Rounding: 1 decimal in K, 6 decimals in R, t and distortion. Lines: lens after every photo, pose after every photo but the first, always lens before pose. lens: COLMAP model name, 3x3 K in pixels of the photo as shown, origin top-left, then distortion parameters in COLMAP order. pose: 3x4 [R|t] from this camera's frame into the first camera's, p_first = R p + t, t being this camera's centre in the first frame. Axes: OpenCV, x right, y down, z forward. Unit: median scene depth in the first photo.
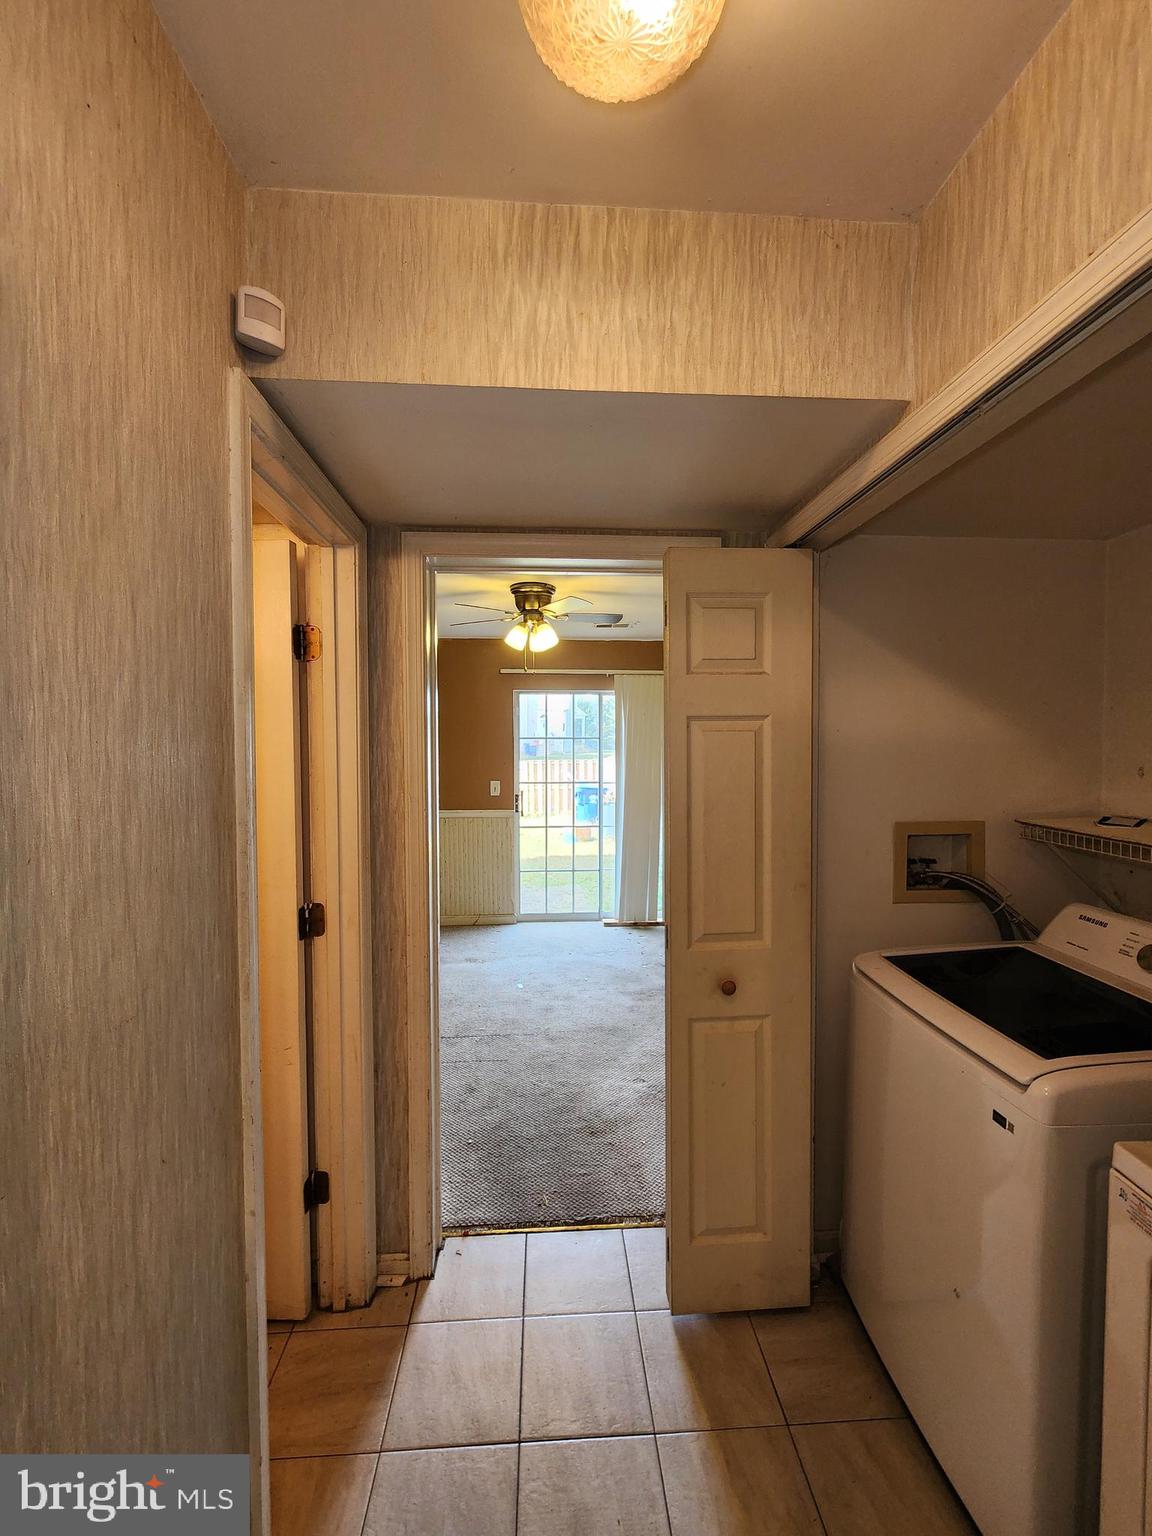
lens RADIAL K [[631.0, 0, 581.5], [0, 631.0, 768.2], [0, 0, 1]] dist [-0.004009, 0.001676]
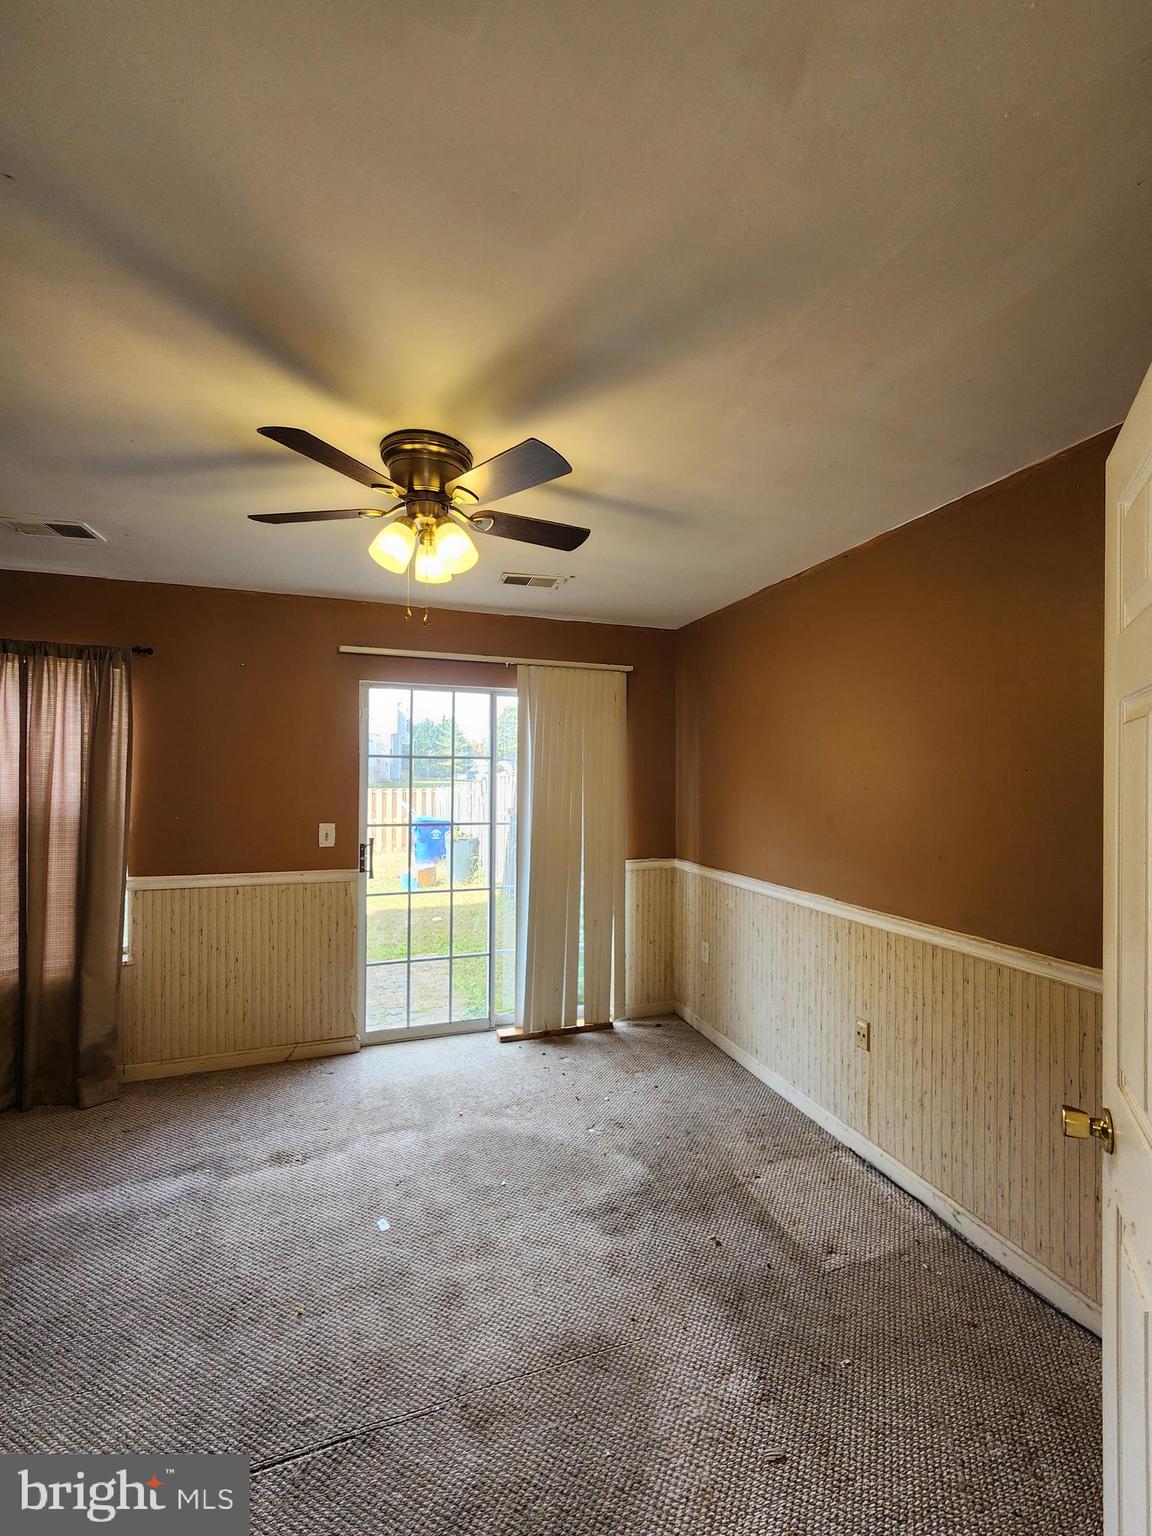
lens RADIAL K [[631.0, 0, 580.4], [0, 631.0, 771.3], [0, 0, 1]] dist [-0.004009, 0.001676]
pose [[0.964350, 0.009499, 0.264460, -0.066661], [0.001622, 0.999125, -0.041800, -0.005846], [-0.264626, 0.040739, 0.963490, 0.360929]]
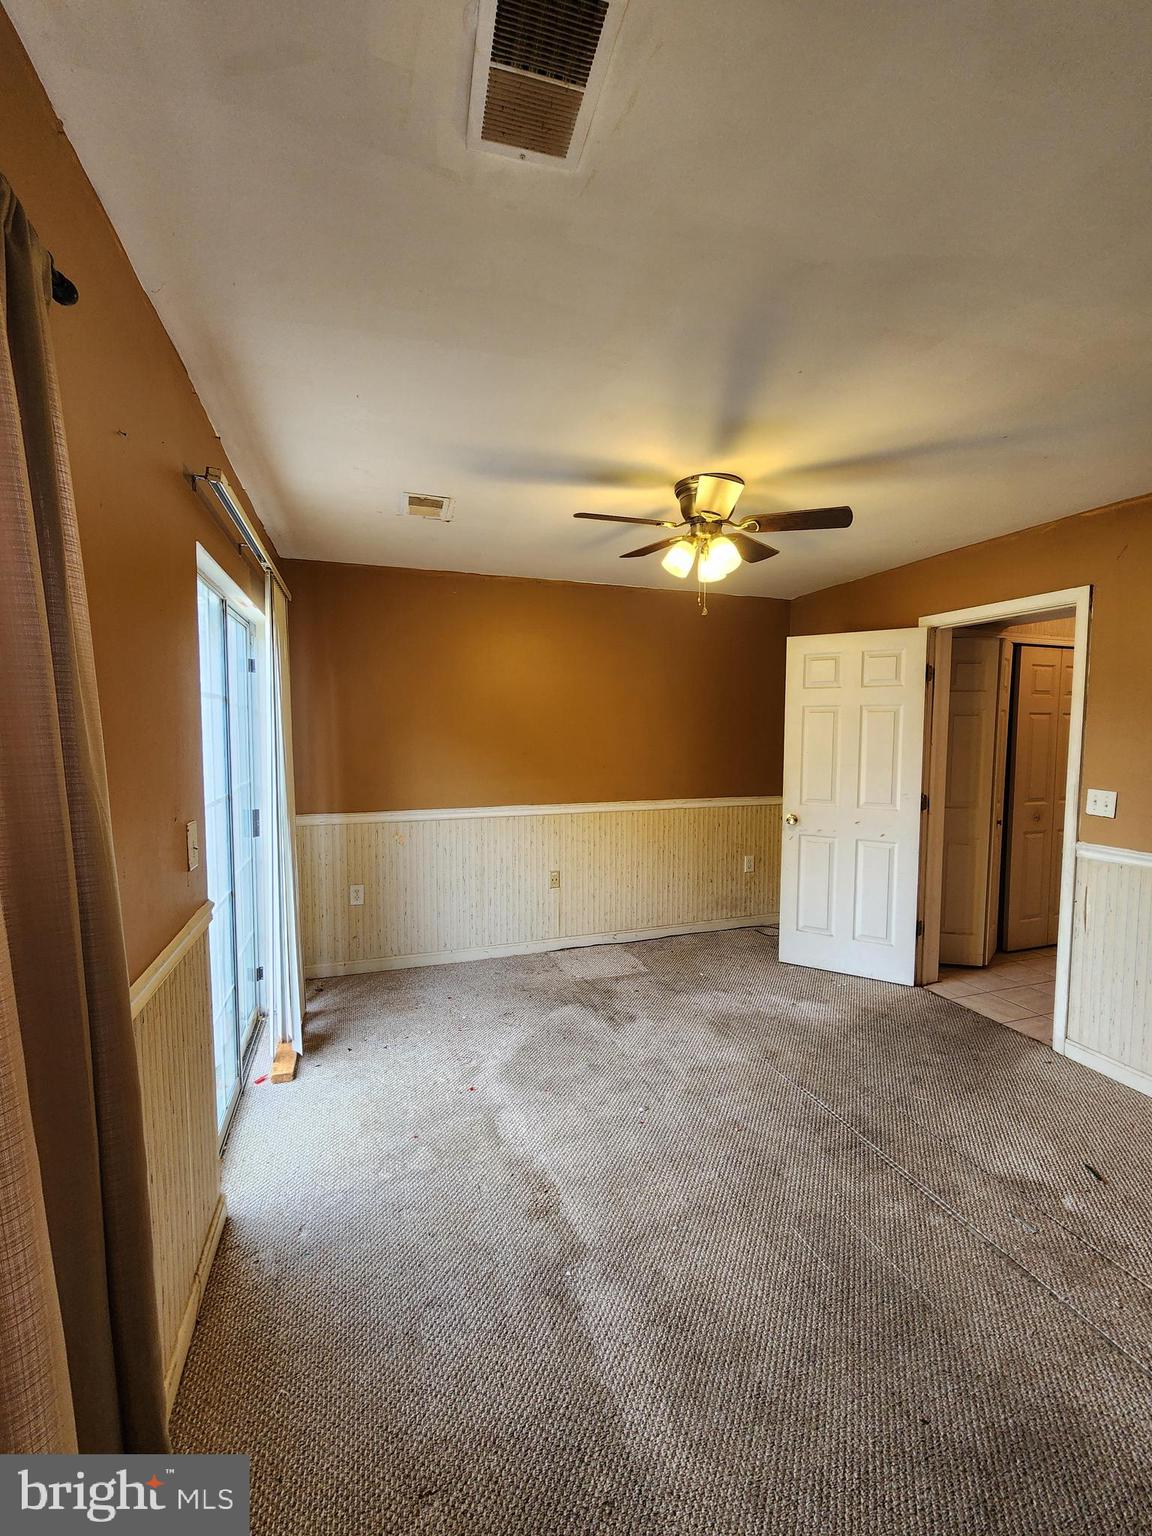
lens RADIAL K [[631.0, 0, 585.2], [0, 631.0, 764.0], [0, 0, 1]] dist [-0.004009, 0.001676]
pose [[-0.268515, -0.055934, 0.961650, -0.531987], [0.031023, 0.997293, 0.066670, -0.024574], [-0.962776, 0.047735, -0.266053, 0.982210]]
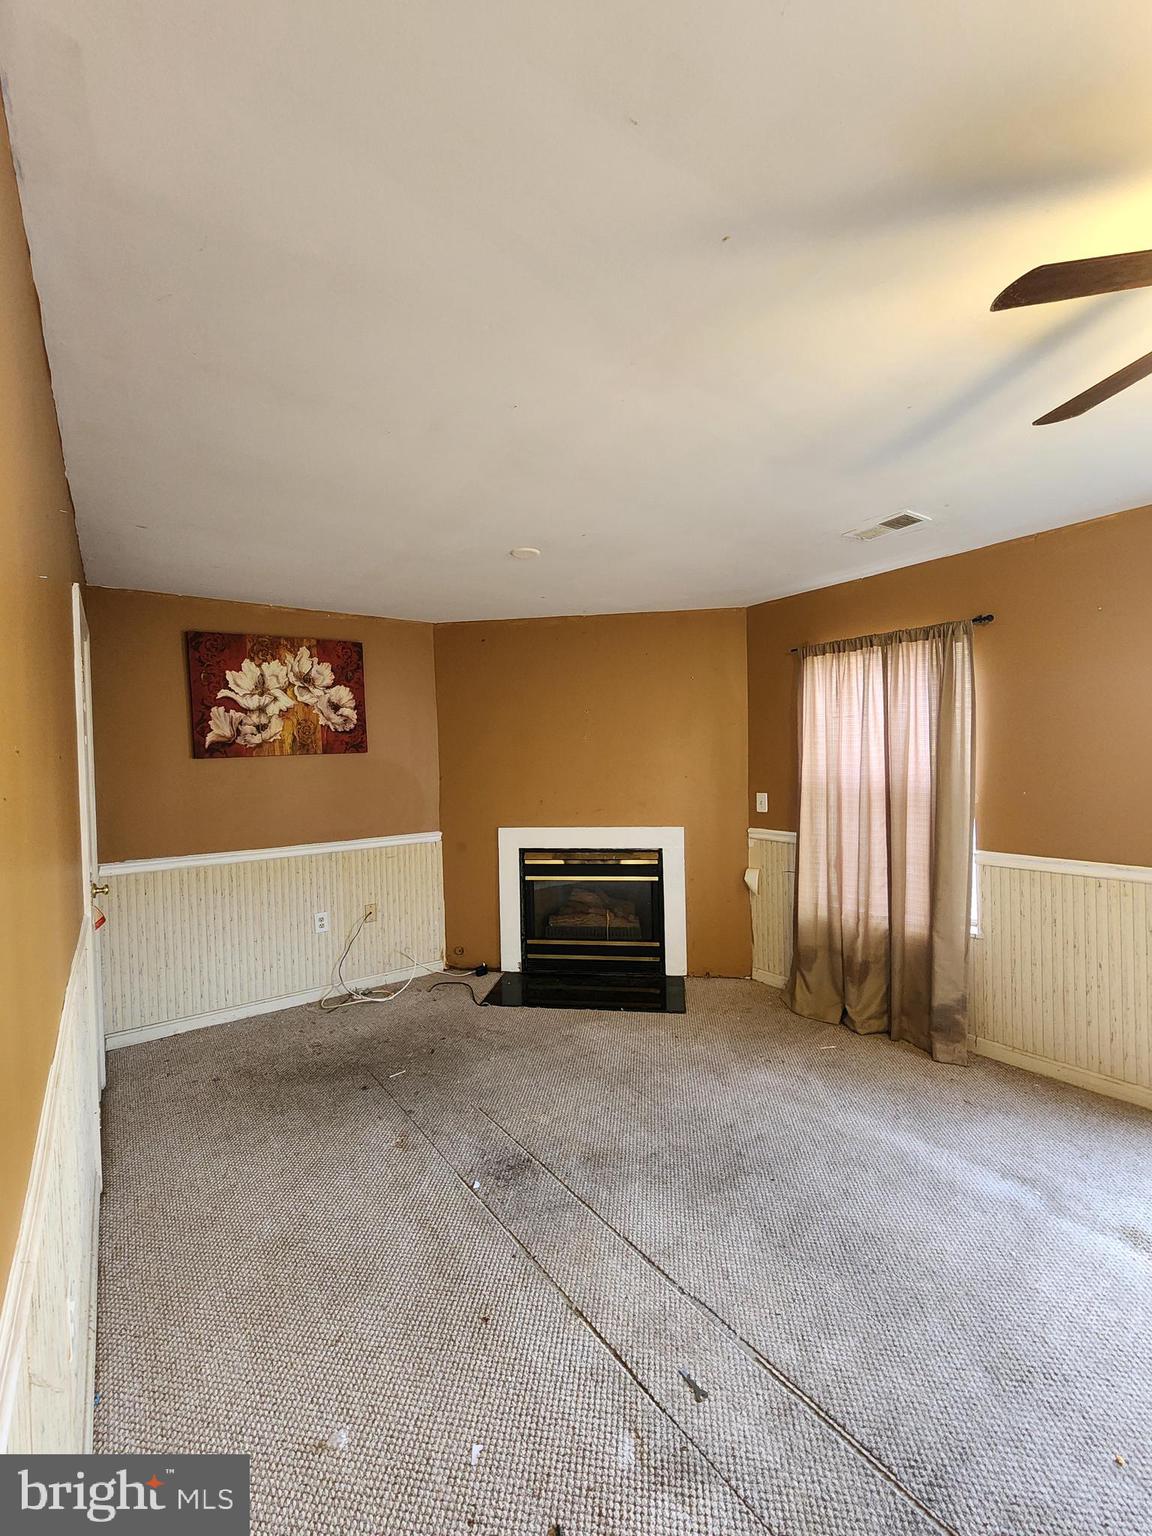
lens RADIAL K [[631.0, 0, 581.0], [0, 631.0, 766.7], [0, 0, 1]] dist [-0.004009, 0.001676]
pose [[0.544263, 0.001830, -0.838913, -0.023409], [-0.006963, 0.999973, -0.002335, -0.005912], [0.838886, 0.007112, 0.544261, 0.420755]]
